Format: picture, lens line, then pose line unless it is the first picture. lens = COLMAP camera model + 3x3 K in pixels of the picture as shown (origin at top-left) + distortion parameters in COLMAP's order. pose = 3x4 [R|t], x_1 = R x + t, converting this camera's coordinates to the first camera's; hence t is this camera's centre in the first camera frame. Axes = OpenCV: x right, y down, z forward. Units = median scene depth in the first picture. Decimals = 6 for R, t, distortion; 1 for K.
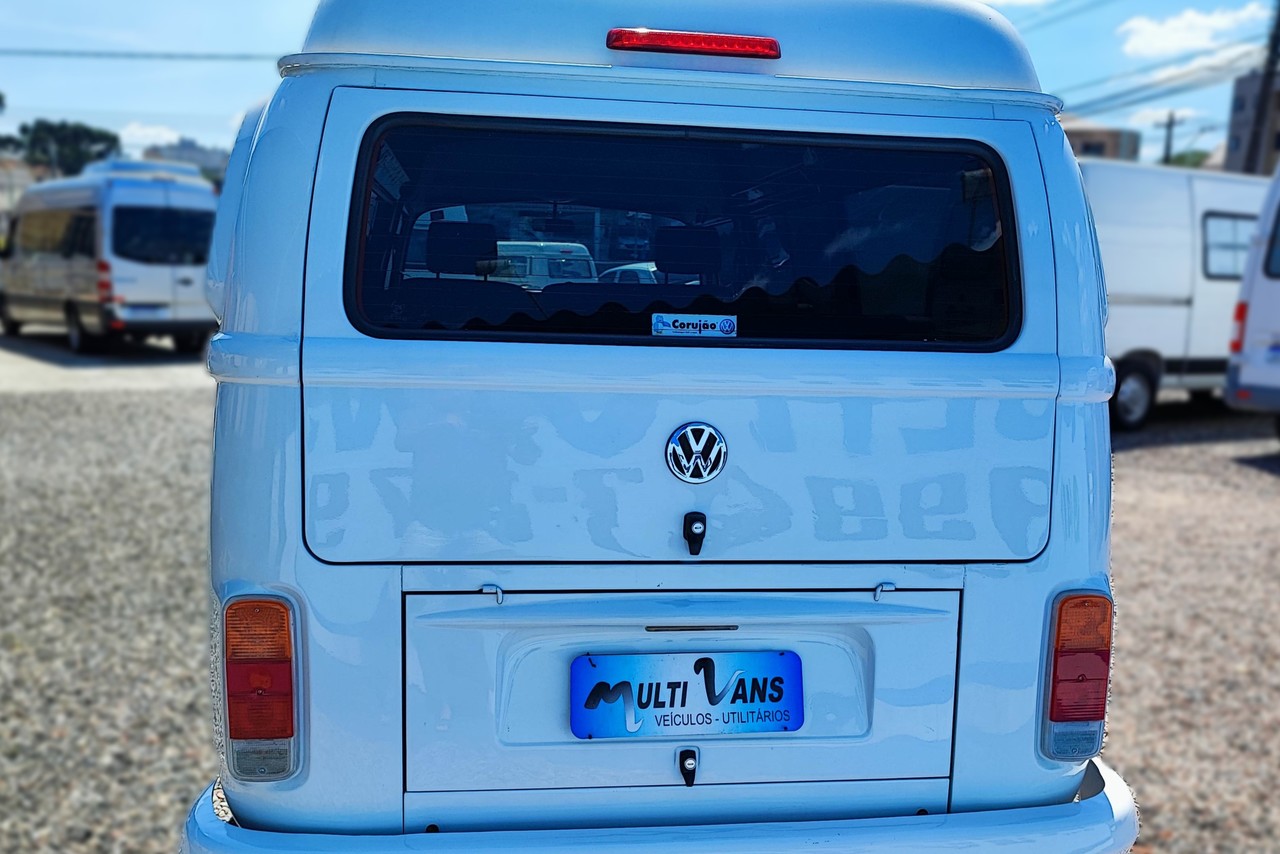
lens RADIAL K [[1230.6, 0, 597.9], [0, 1230.6, 423.2], [0, 0, 1]] dist [0.012089, -0.005410]
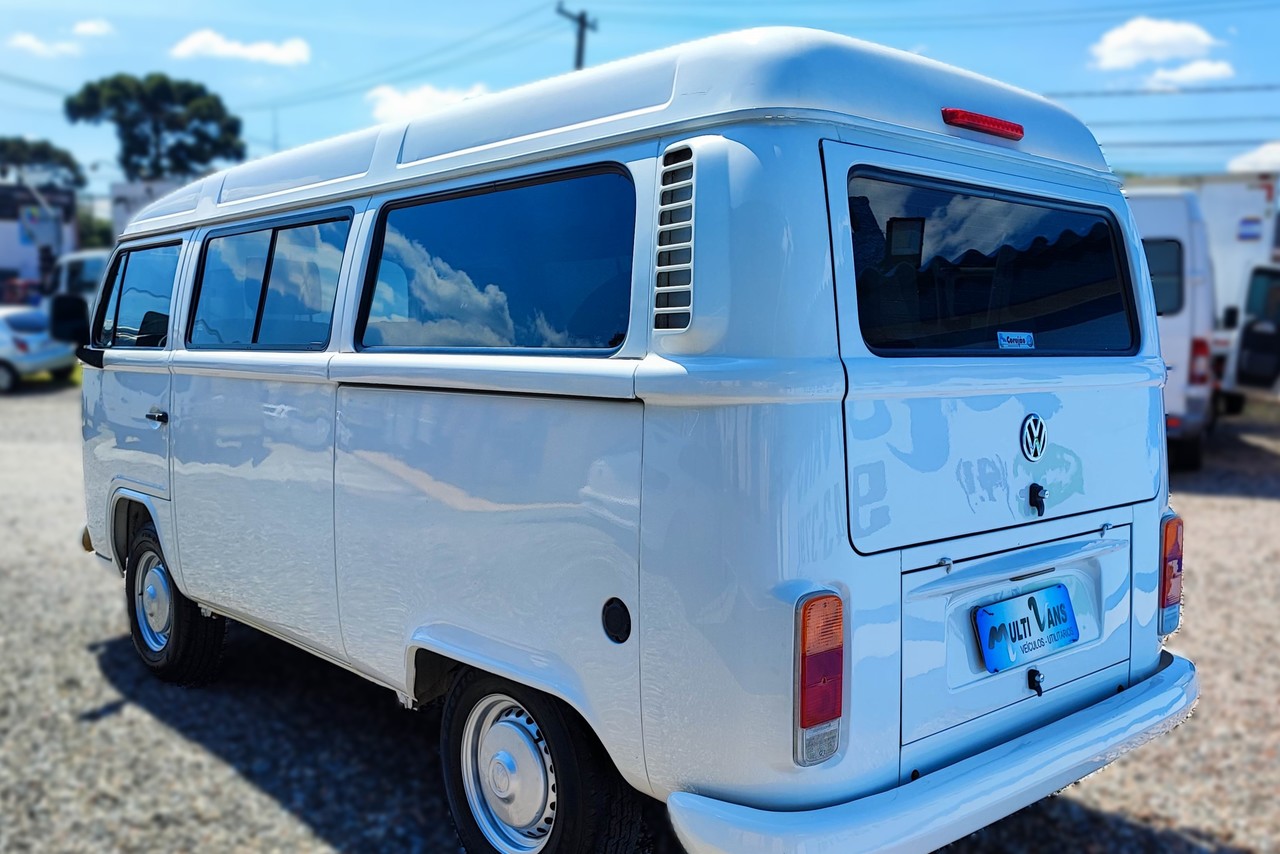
lens RADIAL K [[1230.6, 0, 597.9], [0, 1230.6, 423.2], [0, 0, 1]] dist [0.012089, -0.005410]
pose [[0.812188, -0.062169, 0.580074, -1.036702], [0.083349, 0.996471, -0.009905, -0.016519], [-0.577411, 0.056393, 0.814503, 0.200188]]
